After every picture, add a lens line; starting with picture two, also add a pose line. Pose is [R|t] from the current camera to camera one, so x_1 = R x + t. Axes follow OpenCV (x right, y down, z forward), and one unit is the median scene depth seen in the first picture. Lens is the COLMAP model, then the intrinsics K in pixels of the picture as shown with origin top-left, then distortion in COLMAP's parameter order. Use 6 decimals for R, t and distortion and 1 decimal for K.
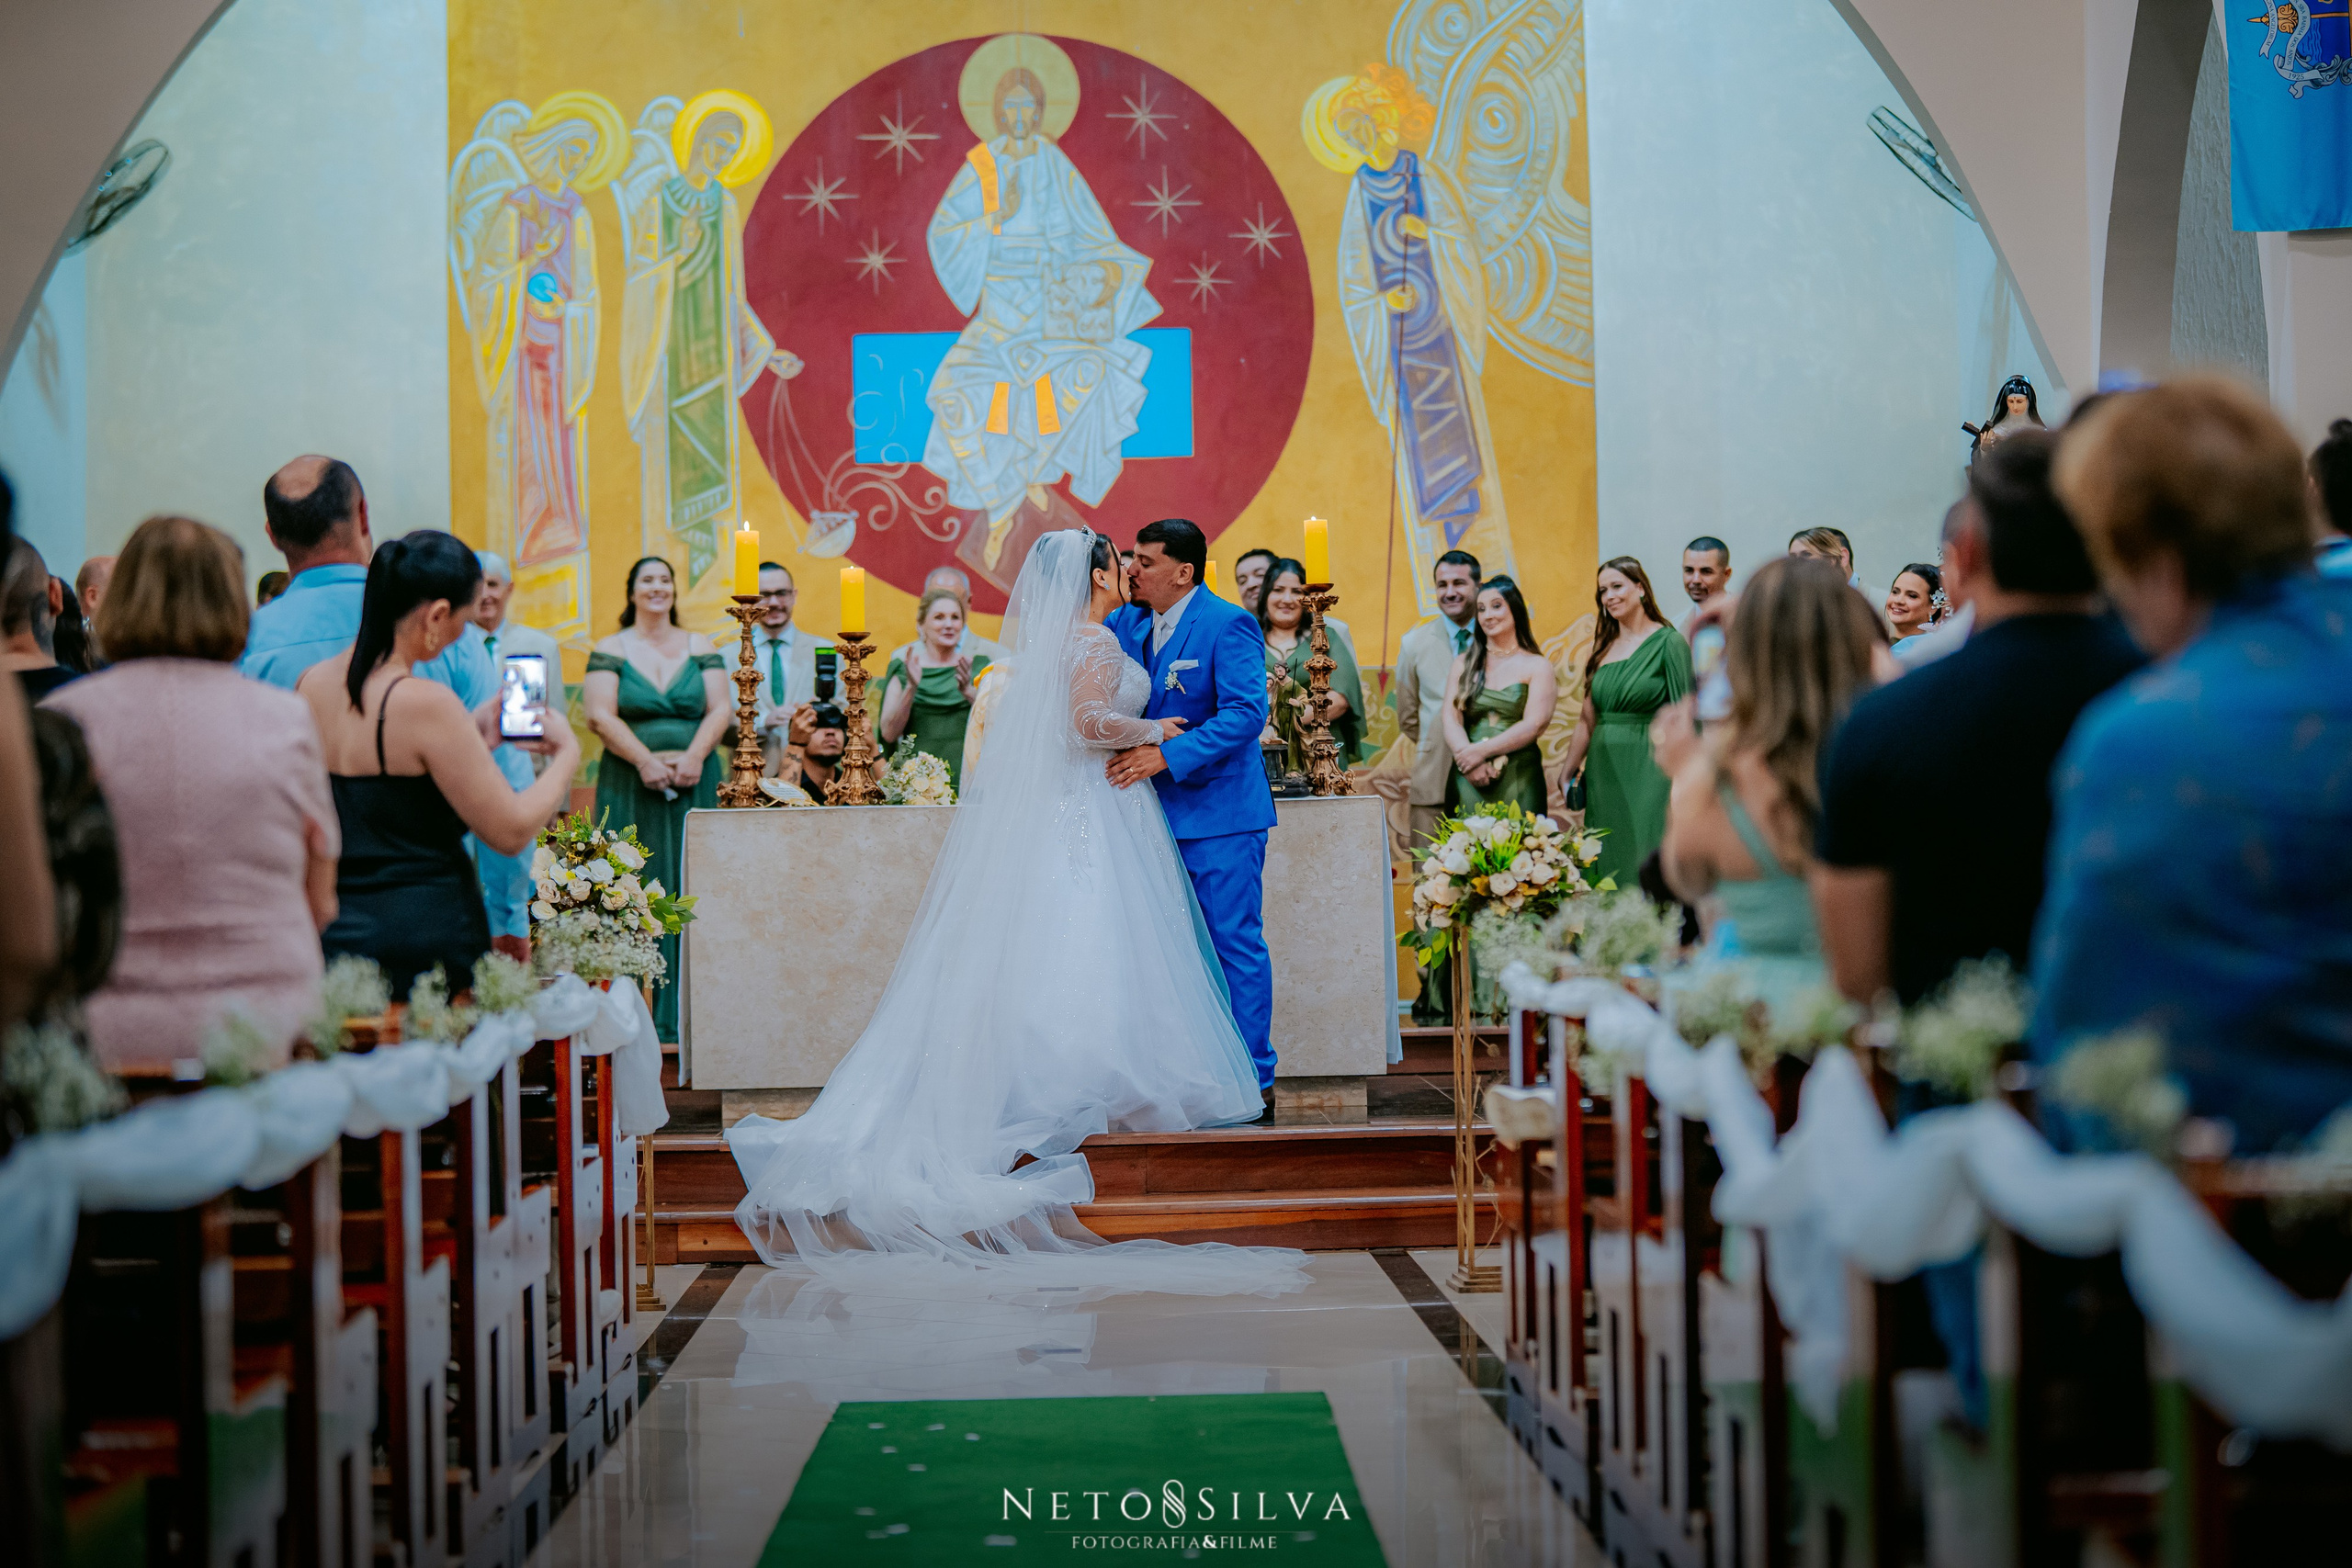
lens RADIAL K [[5605.3, 0, 1282.5], [0, 5605.3, 783.9], [0, 0, 1]] dist [0.045295, -1.188458]
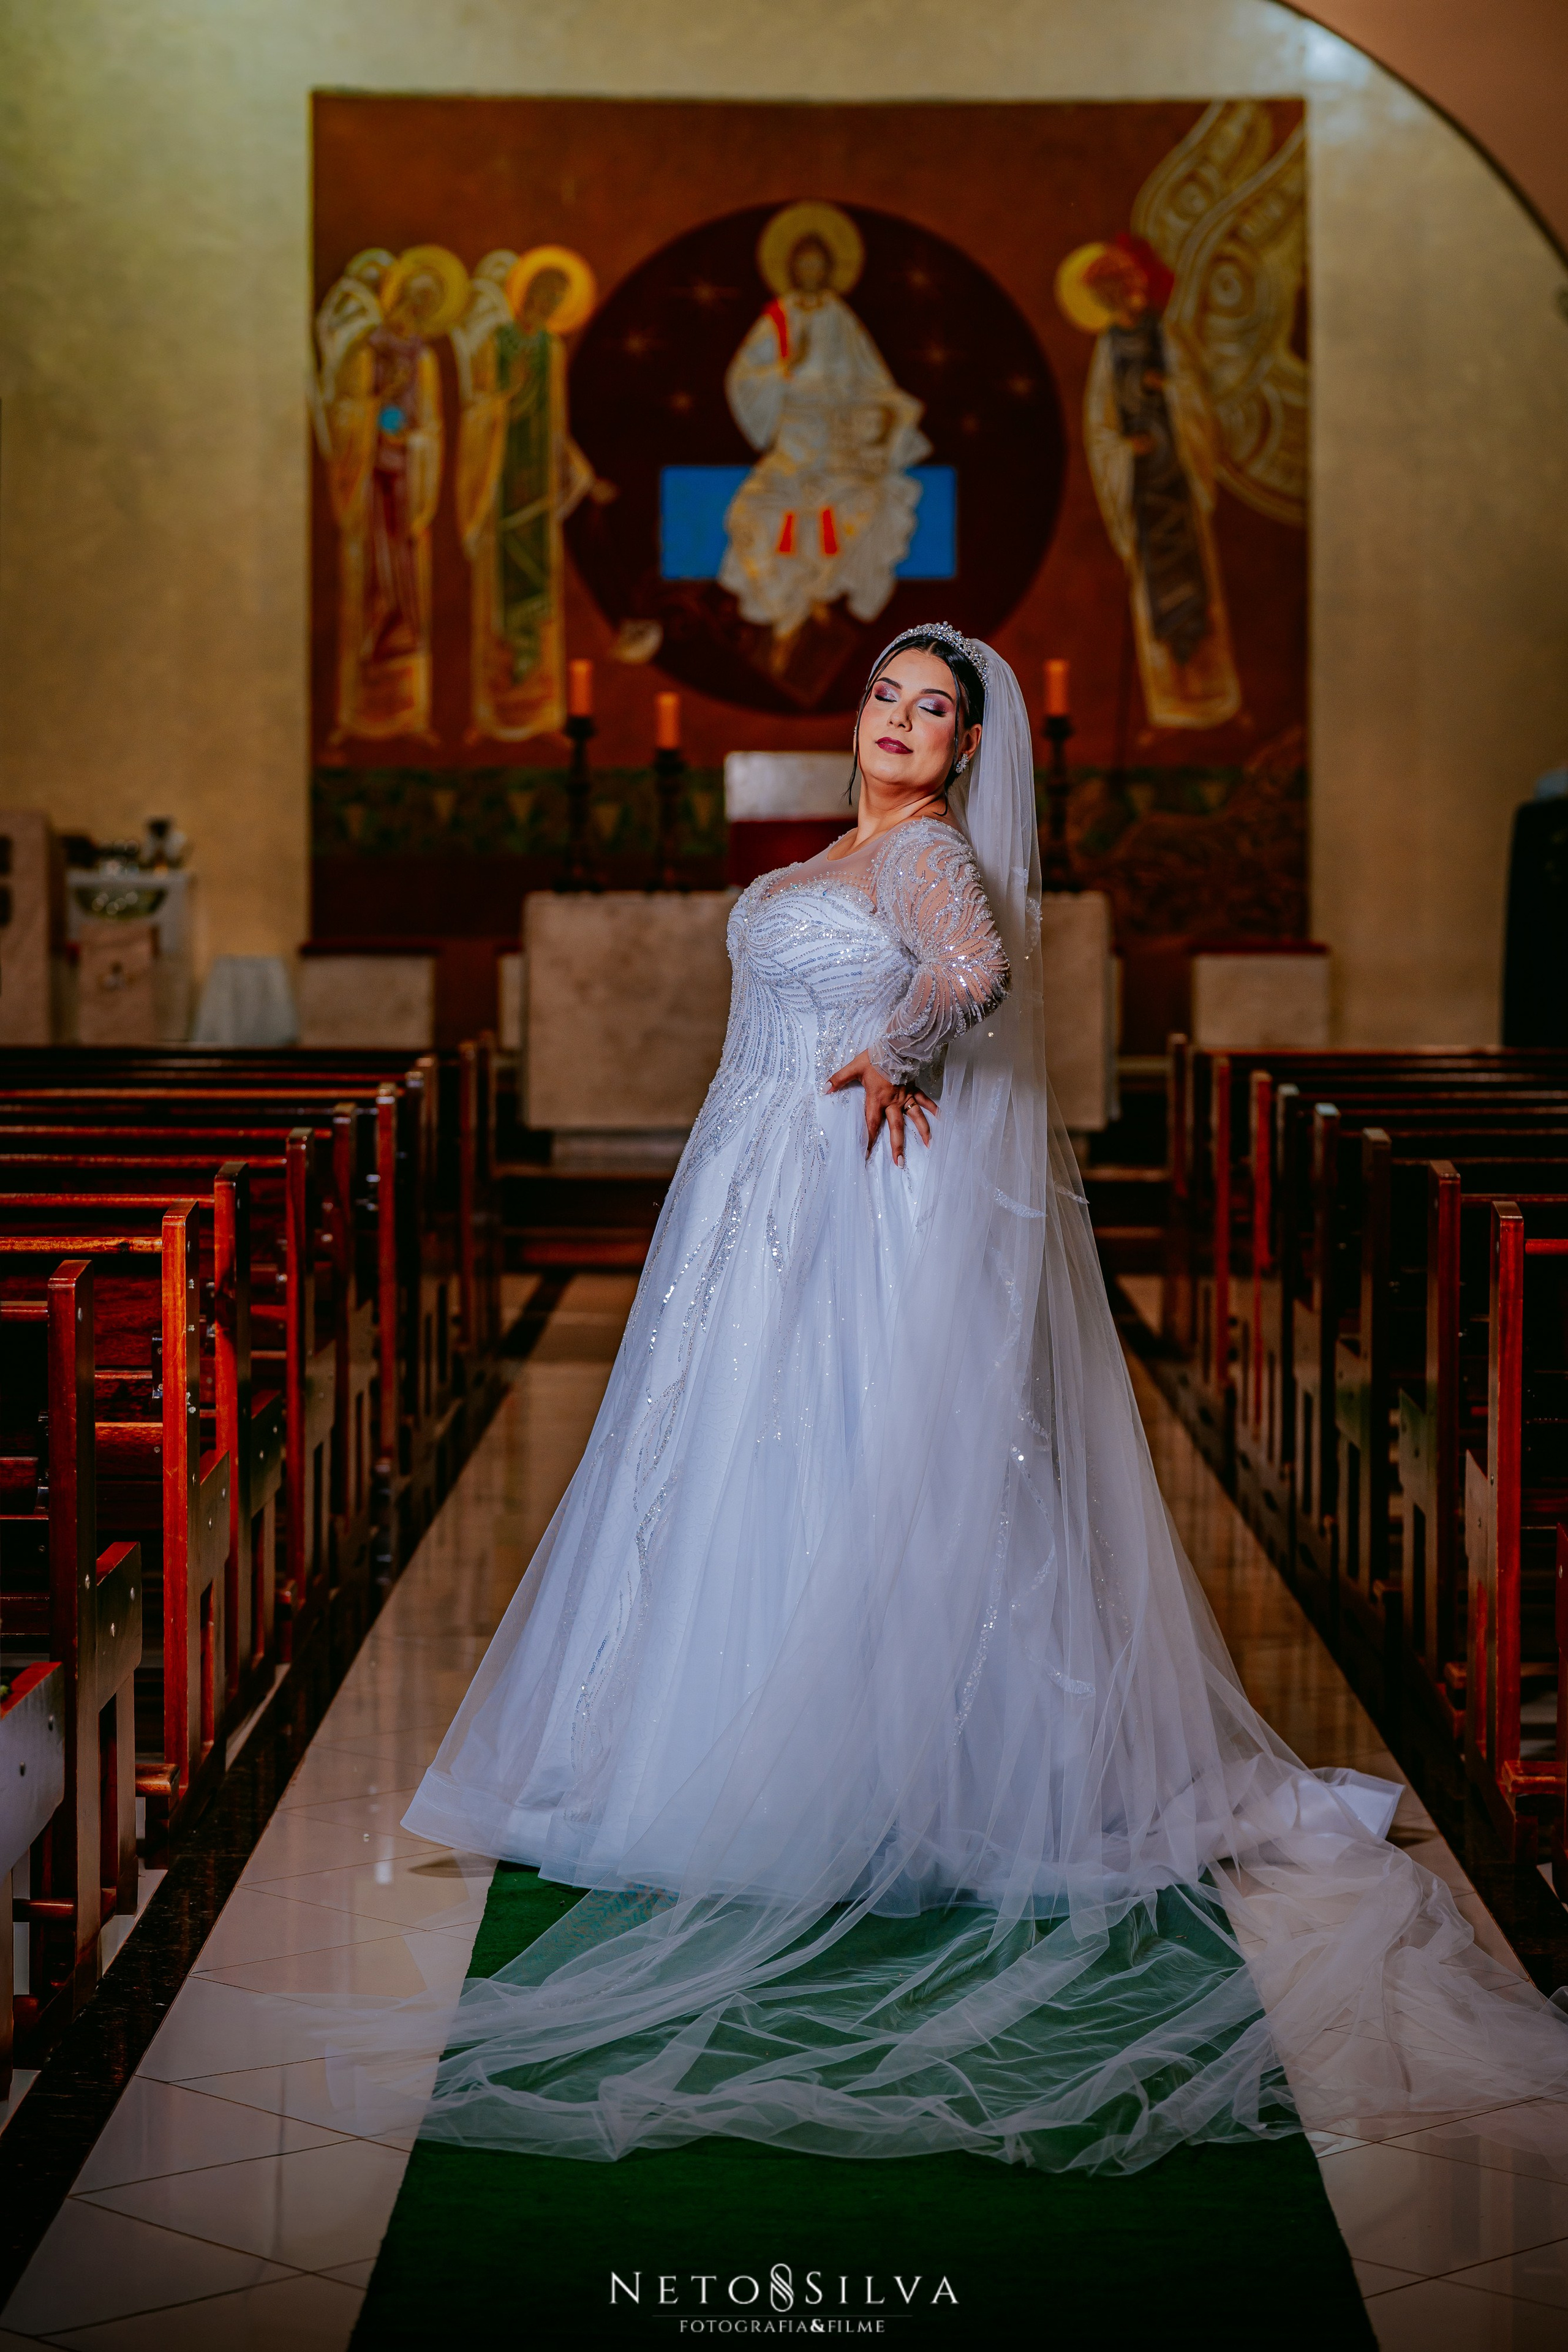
lens RADIAL K [[5710.5, 0, 784.0], [0, 5710.5, 1176.0], [0, 0, 1]] dist [-0.011532, -0.659325]
pose [[0.998736, 0.024450, -0.043919, 0.004349], [-0.021504, 0.997565, 0.066339, -0.019150], [0.045434, -0.065310, 0.996830, -0.237625]]
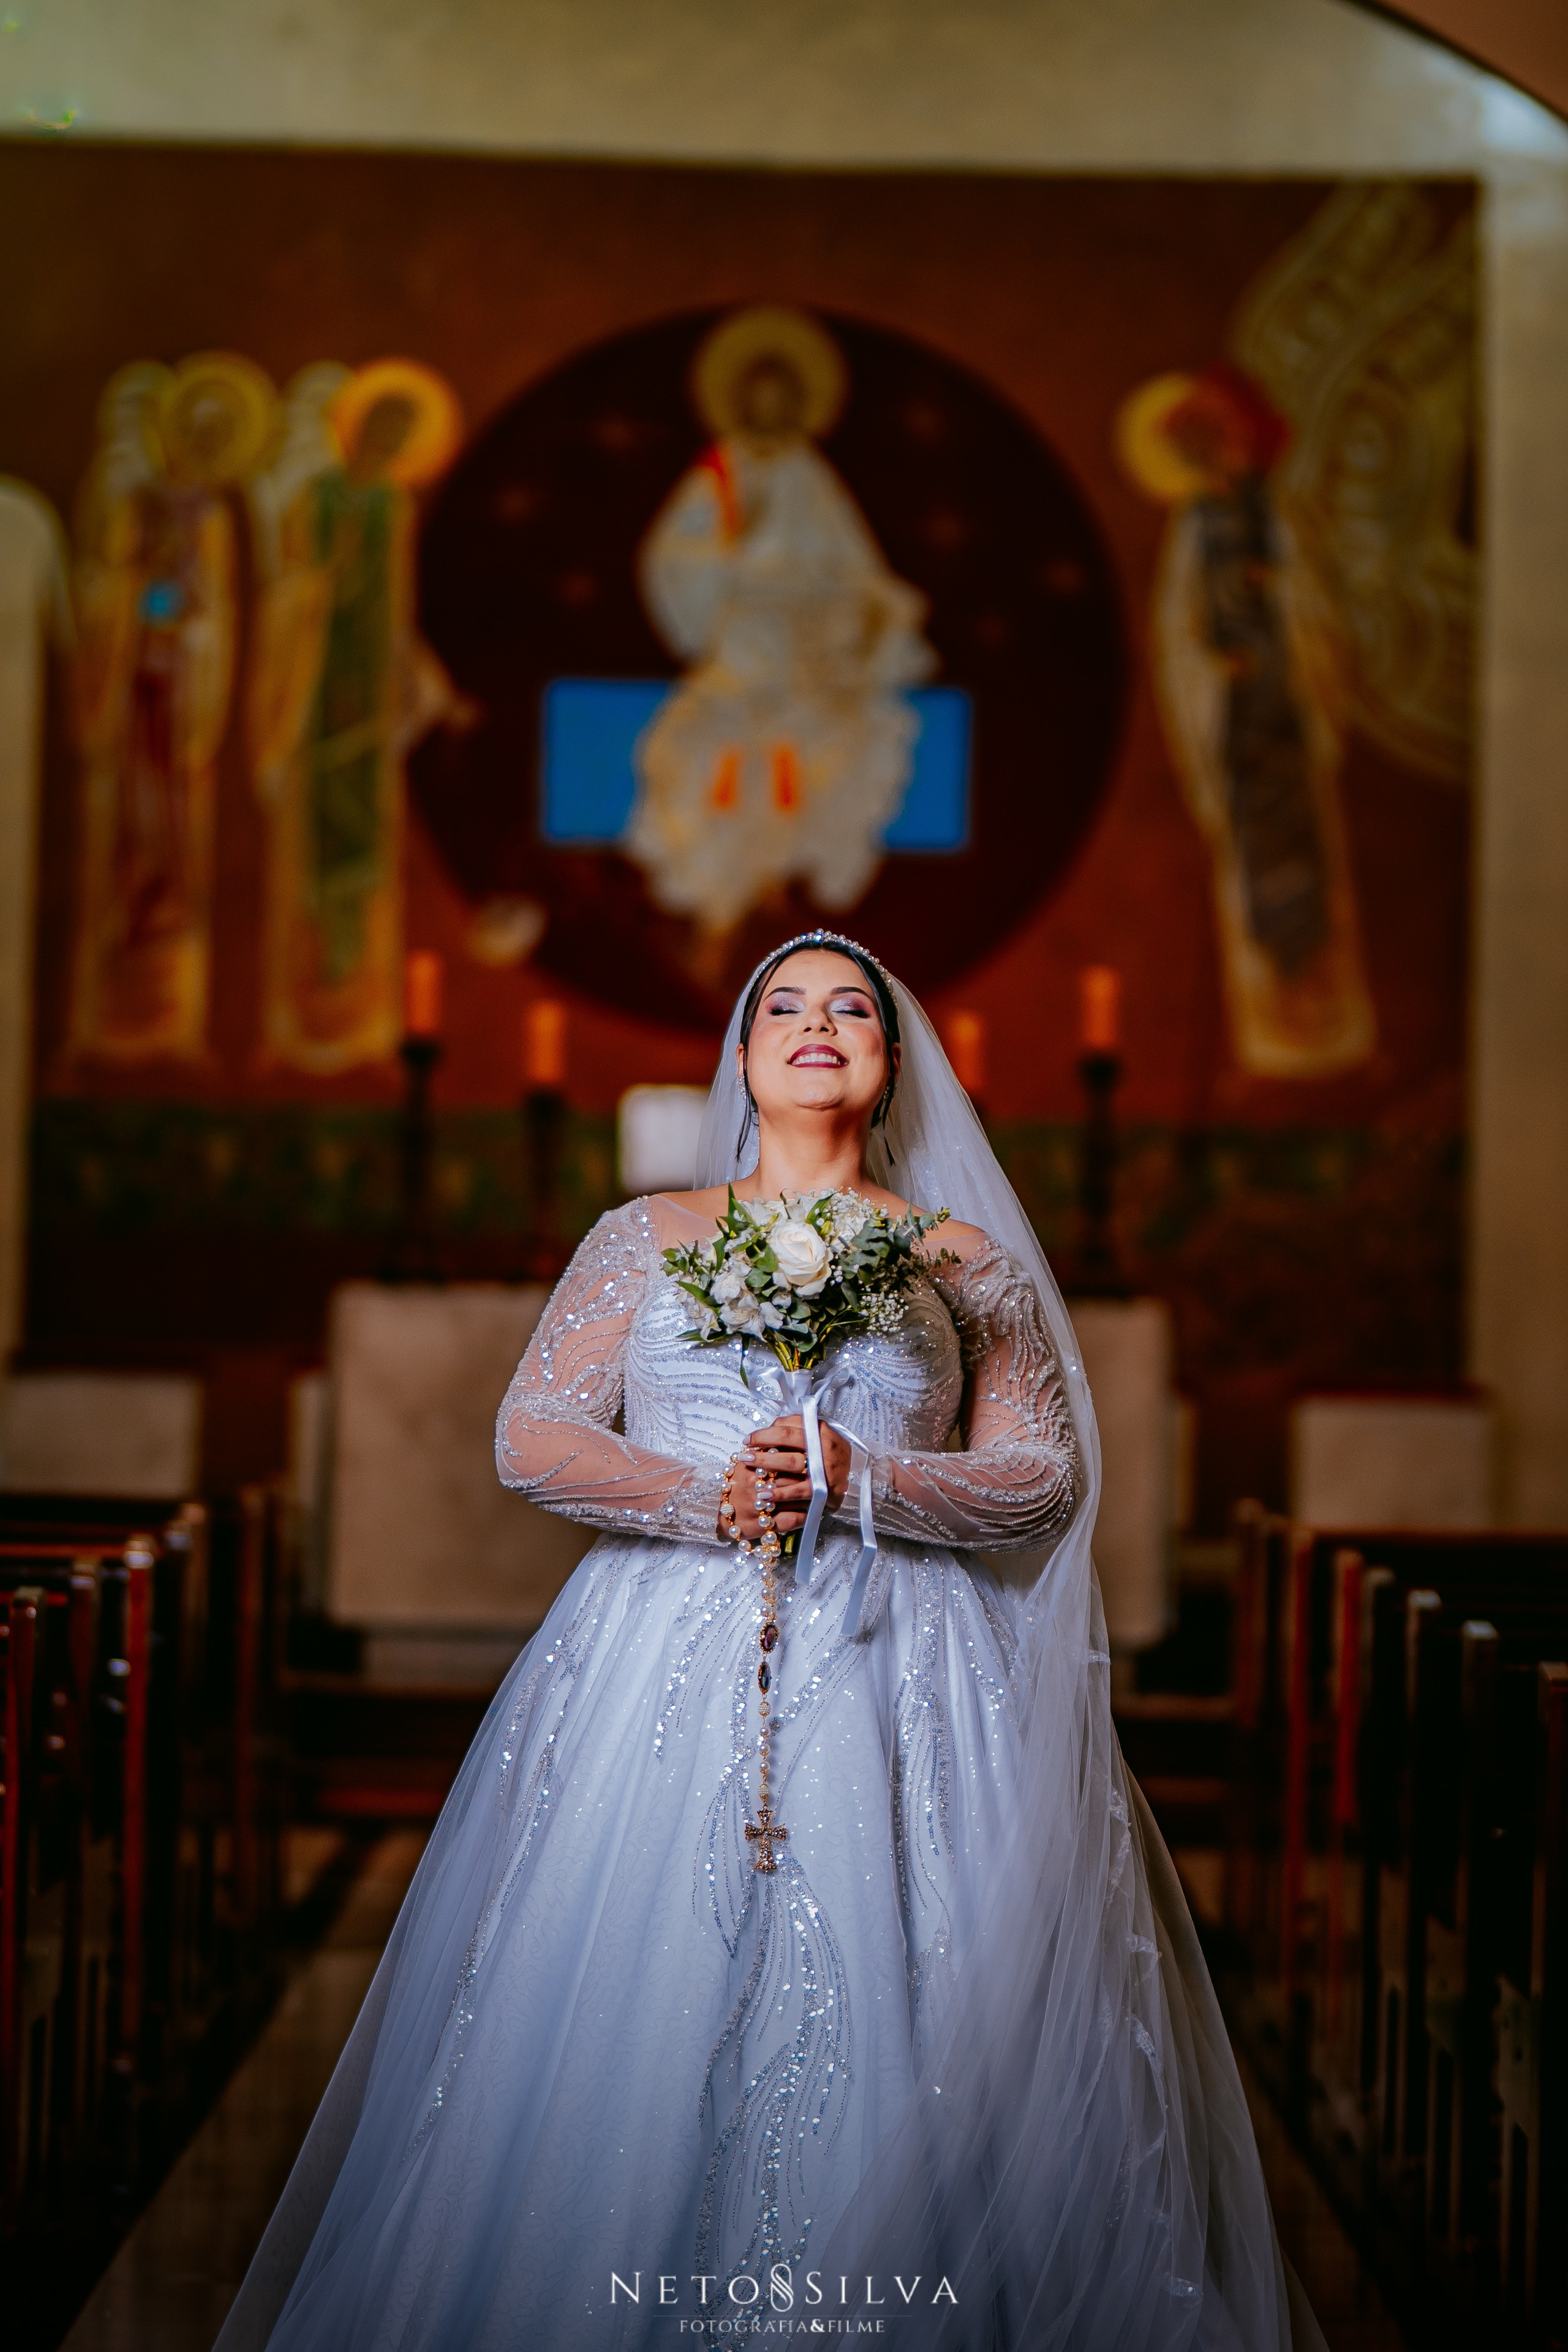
lens RADIAL K [[8678.5, 0, 784.0], [0, 8678.5, 1176.0], [0, 0, 1]] dist [-0.183530, -2.836155]
pose [[0.998210, 0.045685, -0.038604, 0.010885], [-0.045654, 0.998956, 0.001687, -0.019070], [0.038641, 0.000078, 0.999253, -0.319067]]
